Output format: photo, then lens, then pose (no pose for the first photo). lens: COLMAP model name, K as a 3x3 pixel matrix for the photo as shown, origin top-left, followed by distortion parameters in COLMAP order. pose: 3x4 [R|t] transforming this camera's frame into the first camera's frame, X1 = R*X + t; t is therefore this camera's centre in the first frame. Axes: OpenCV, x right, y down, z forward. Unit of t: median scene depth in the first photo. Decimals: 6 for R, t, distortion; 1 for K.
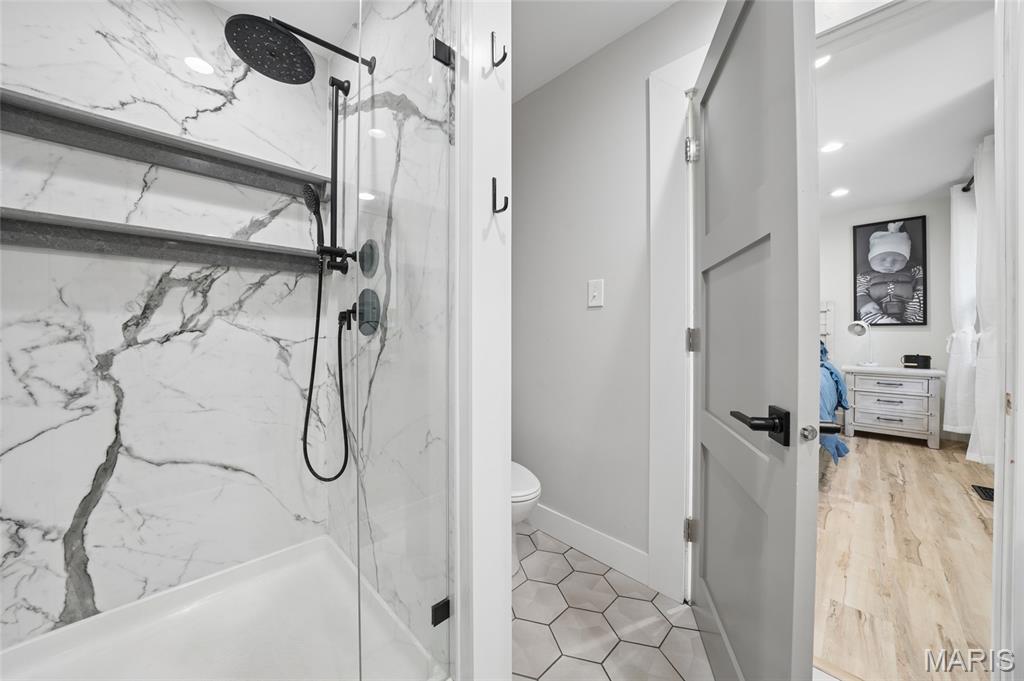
lens RADIAL K [[360.4, 0, 513.0], [0, 360.4, 333.0], [0, 0, 1]] dist [-0.021243, 0.000733]
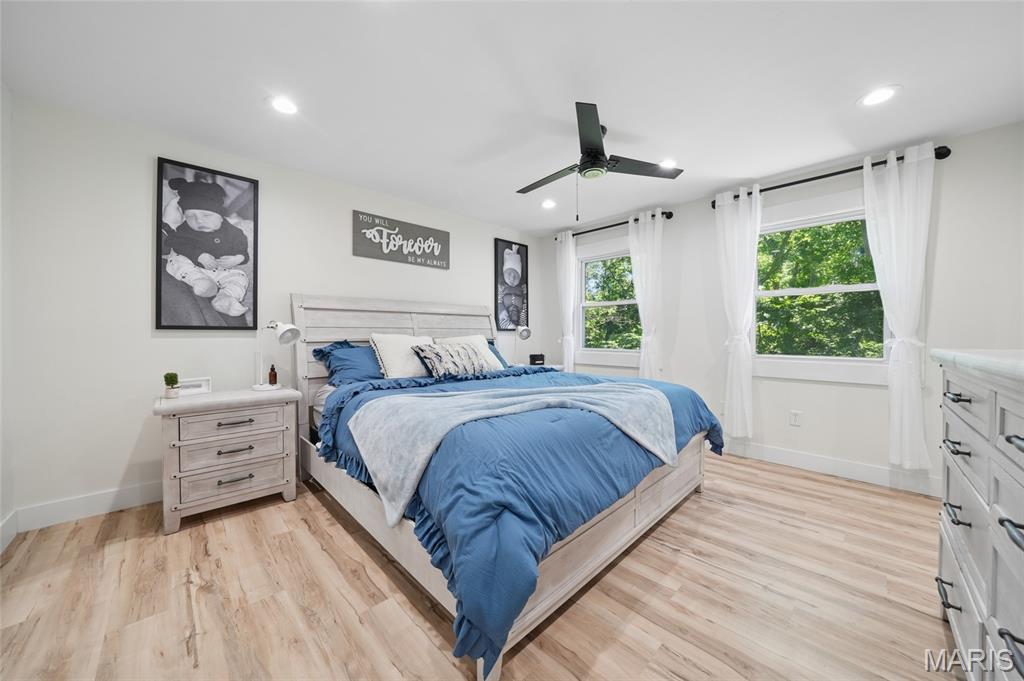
lens RADIAL K [[360.4, 0, 493.2], [0, 360.4, 335.6], [0, 0, 1]] dist [-0.021243, 0.000733]
pose [[0.027812, 0.001383, 0.999612, -0.139225], [0.007043, 0.999974, -0.001579, -0.003741], [-0.999588, 0.007084, 0.027802, 1.039339]]
